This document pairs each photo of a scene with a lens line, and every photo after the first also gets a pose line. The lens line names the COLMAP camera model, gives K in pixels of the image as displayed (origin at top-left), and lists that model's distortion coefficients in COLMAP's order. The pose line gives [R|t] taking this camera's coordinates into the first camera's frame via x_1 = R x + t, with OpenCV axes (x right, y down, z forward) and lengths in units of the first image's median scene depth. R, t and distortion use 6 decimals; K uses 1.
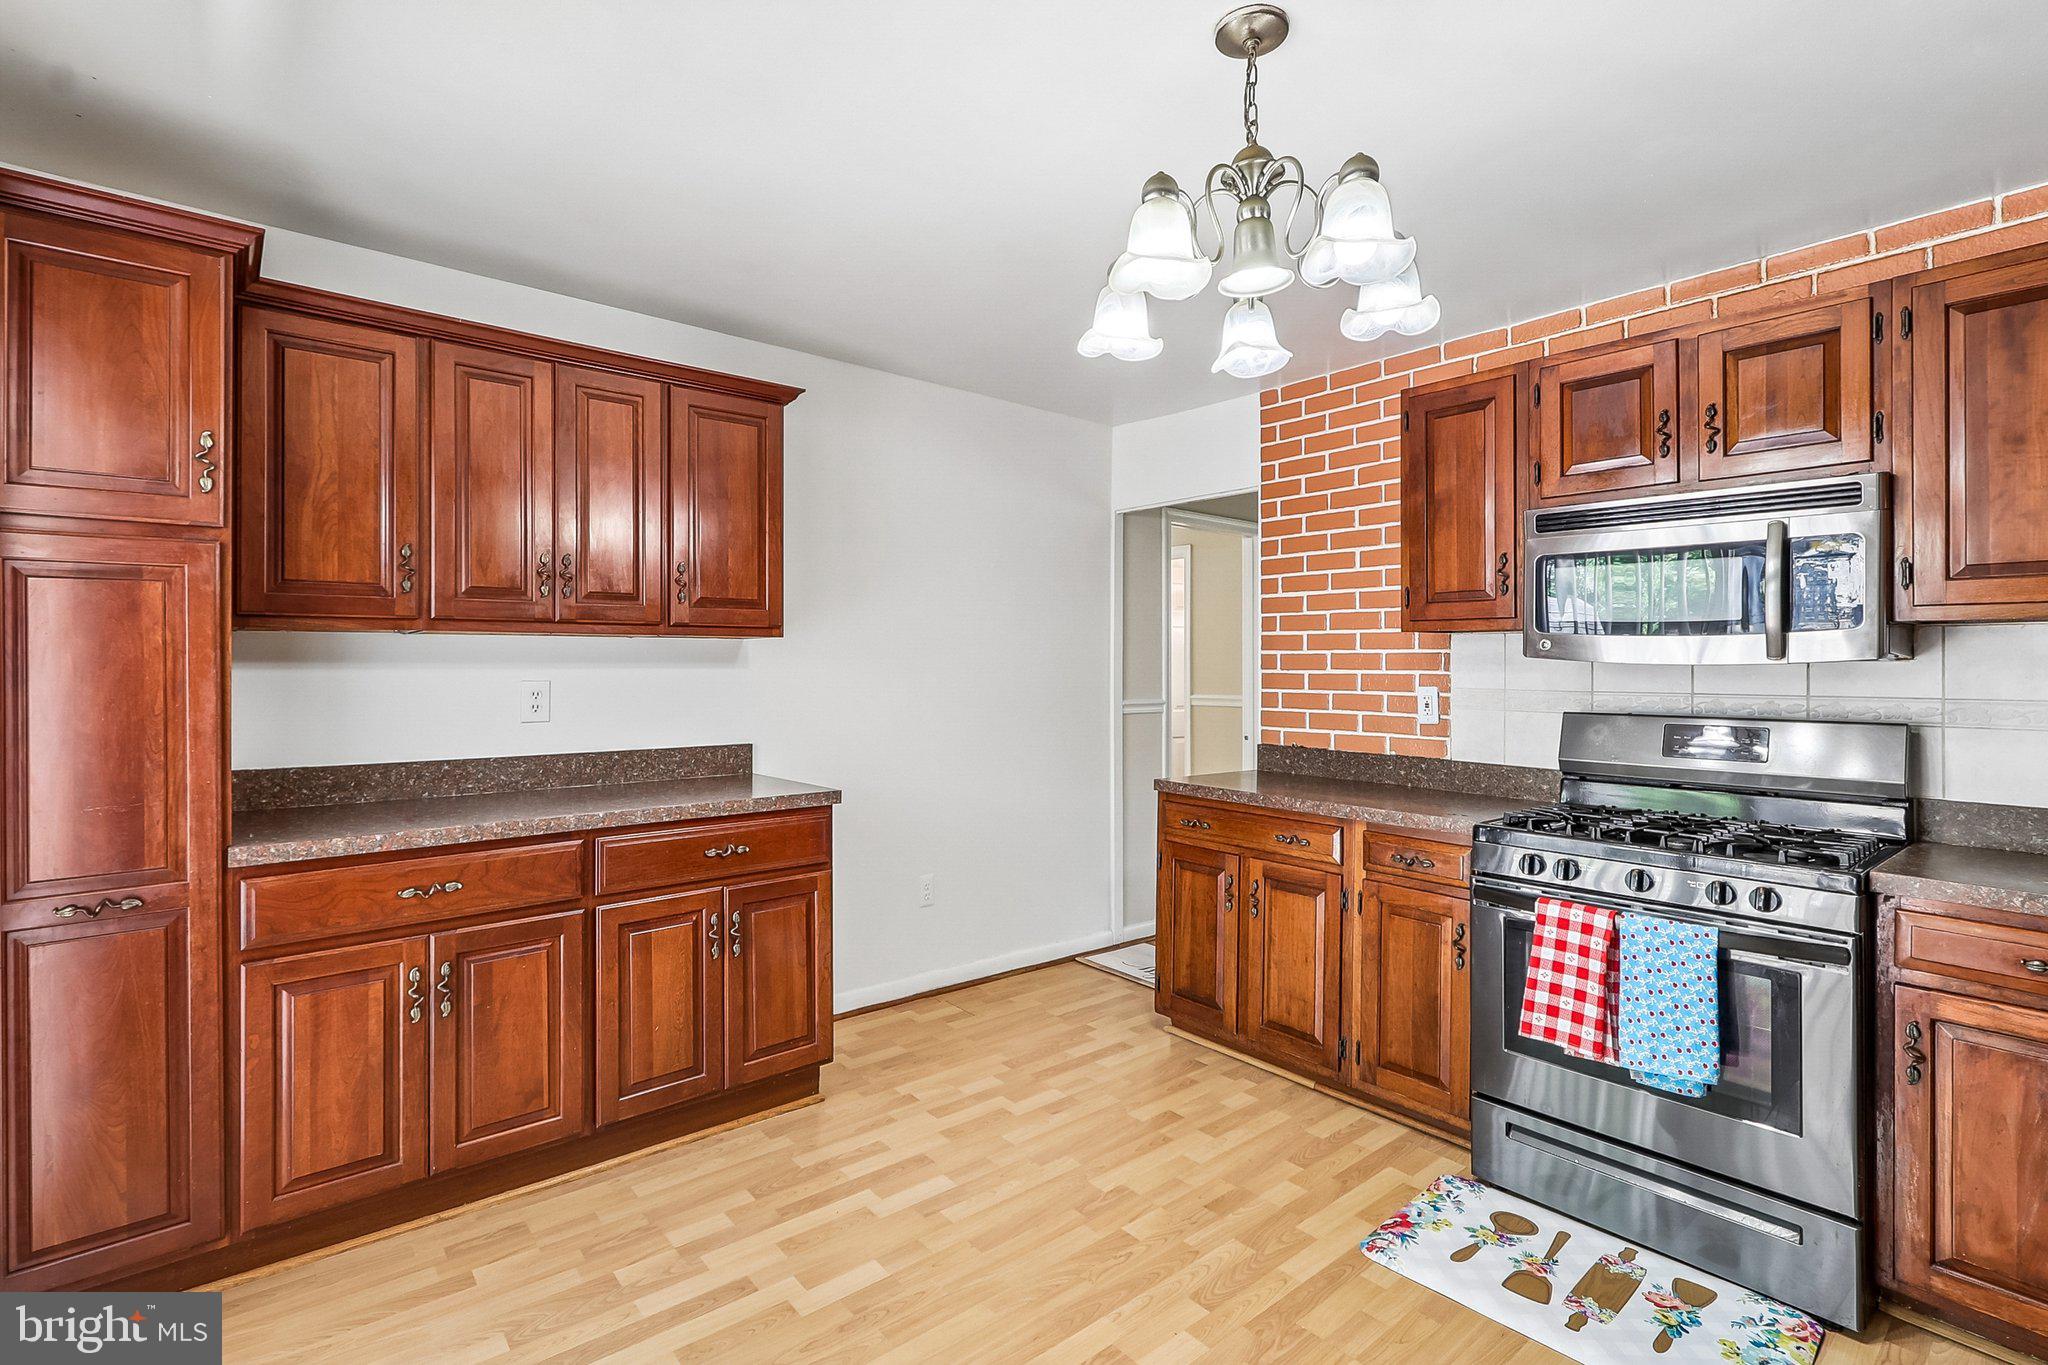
lens RADIAL K [[943.0, 0, 1016.0], [0, 943.0, 655.4], [0, 0, 1]] dist [0.002608, -0.001775]
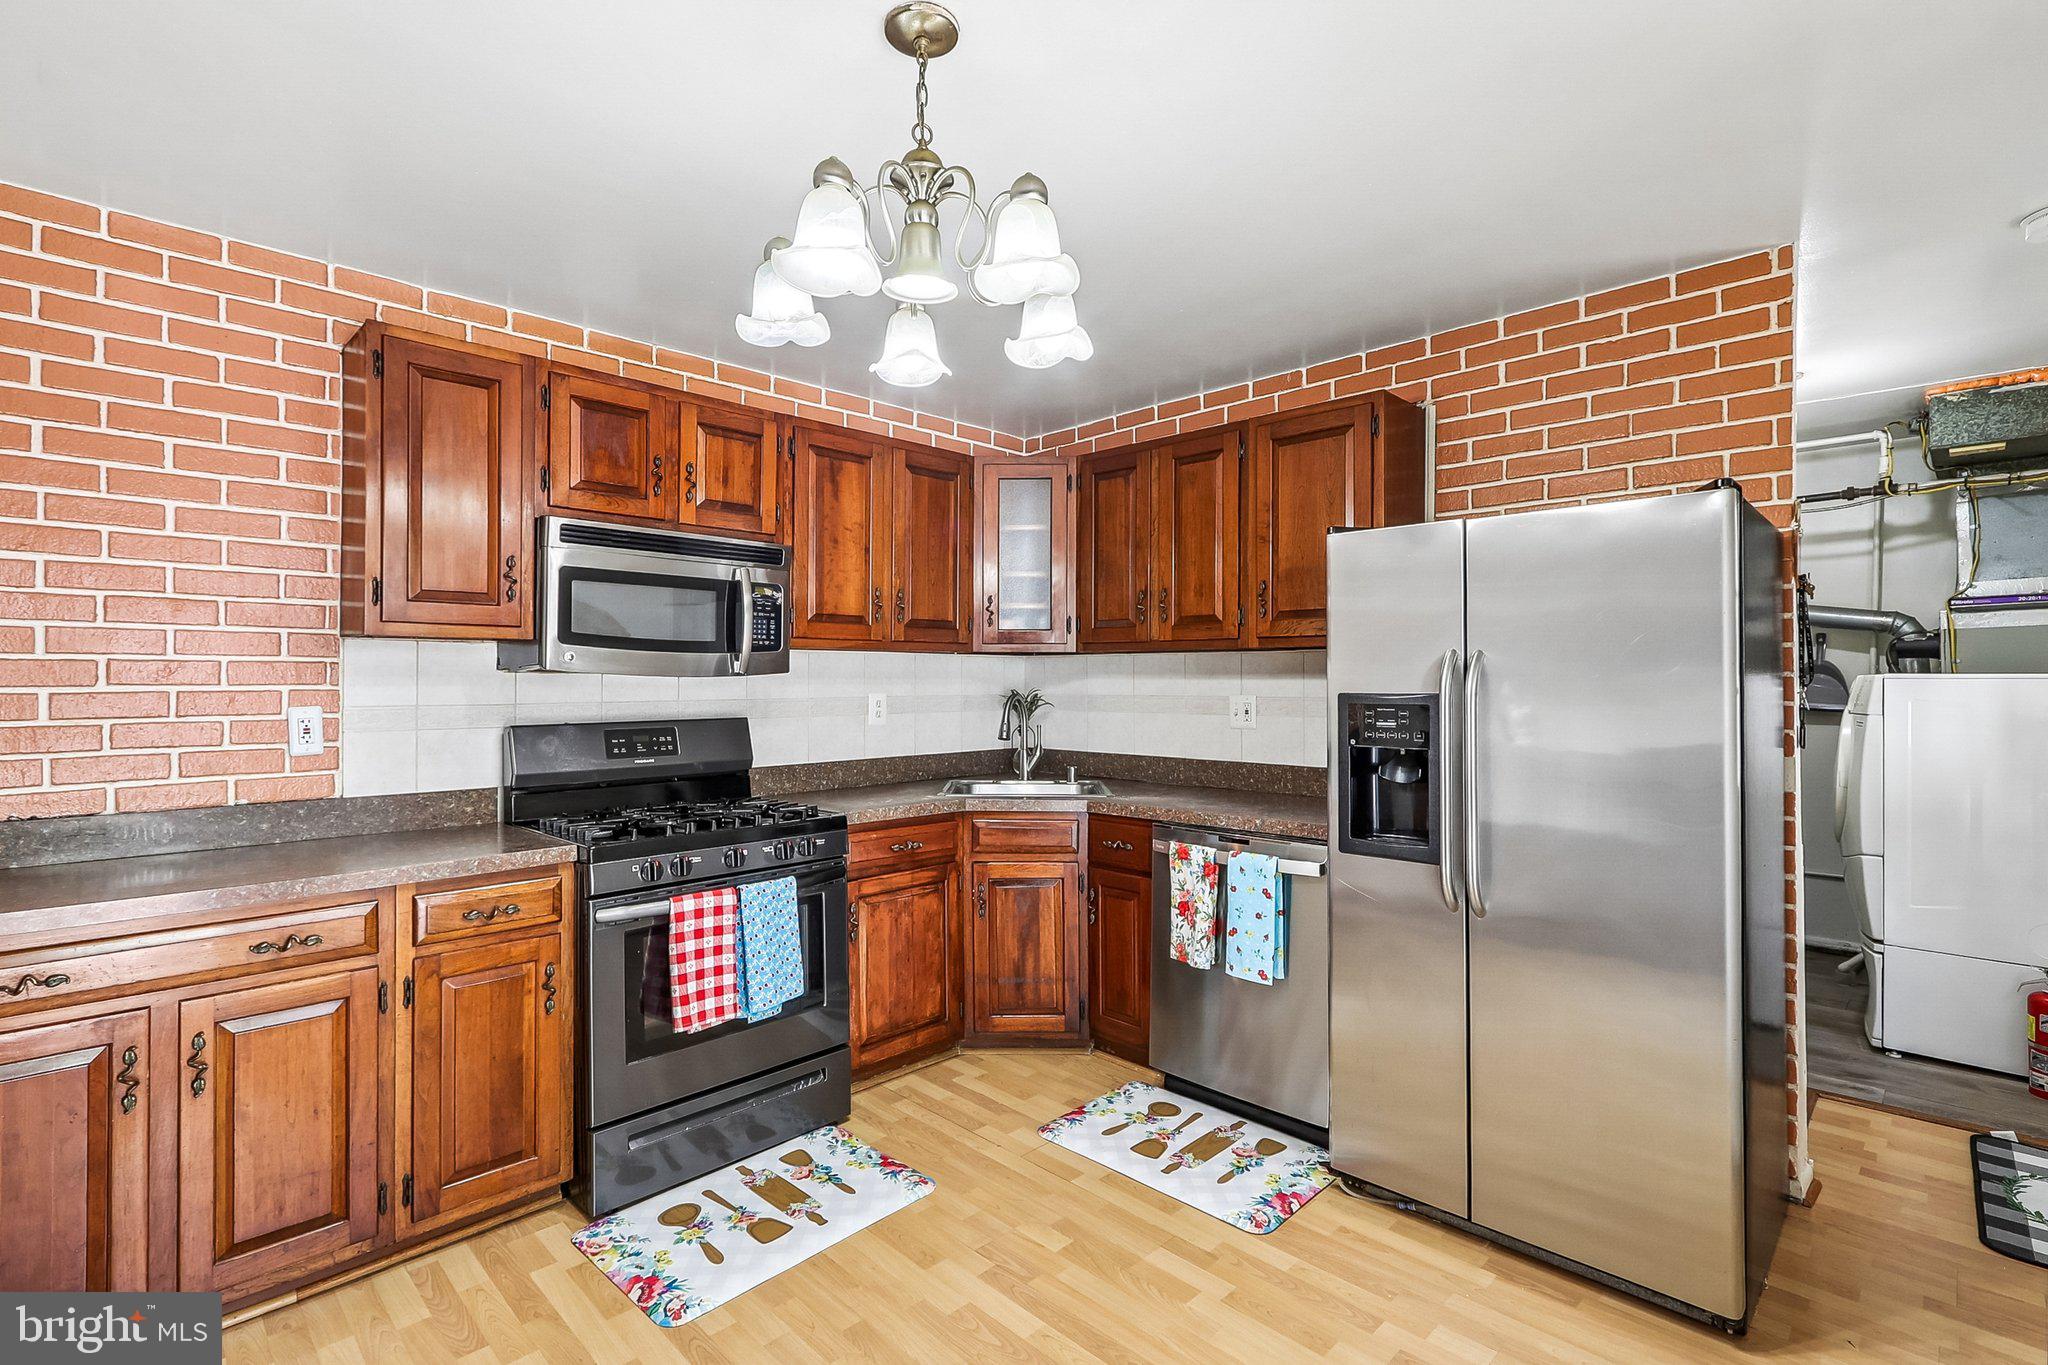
lens RADIAL K [[943.0, 0, 1018.0], [0, 943.0, 677.0], [0, 0, 1]] dist [0.002608, -0.001775]
pose [[-0.088519, -0.002064, 0.996072, -0.439251], [-0.008982, 0.999959, 0.001273, 0.004201], [-0.996034, -0.008834, -0.088534, 0.590910]]
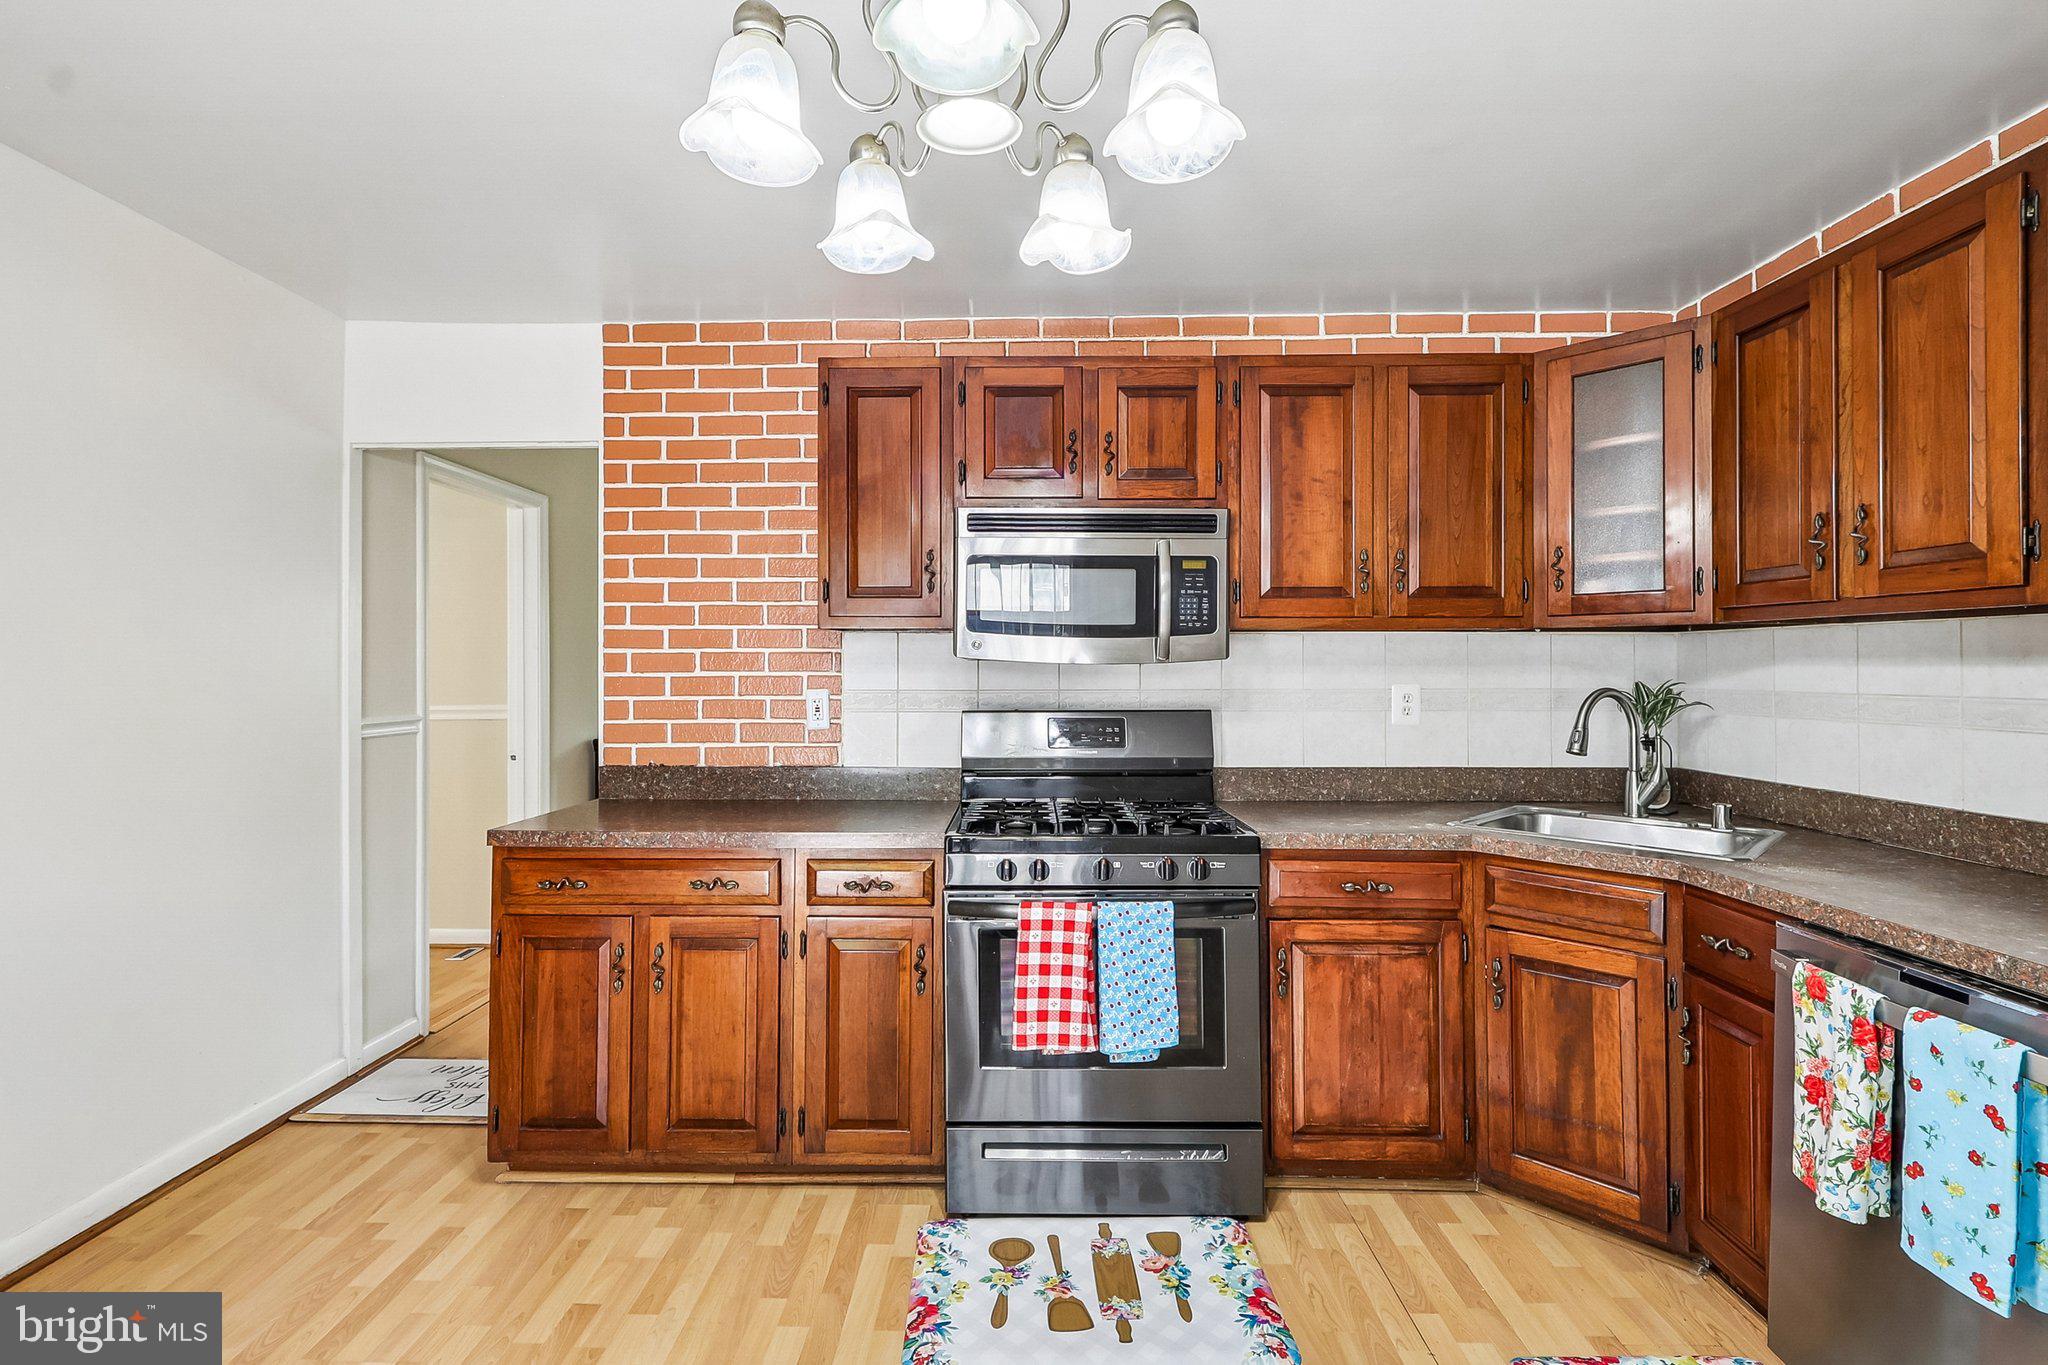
lens RADIAL K [[943.0, 0, 1005.0], [0, 943.0, 653.8], [0, 0, 1]] dist [0.002608, -0.001775]
pose [[0.657371, 0.004584, 0.753553, -0.161533], [-0.002608, 0.999989, -0.003808, 0.002171], [-0.753563, 0.000538, 0.657376, 0.307101]]
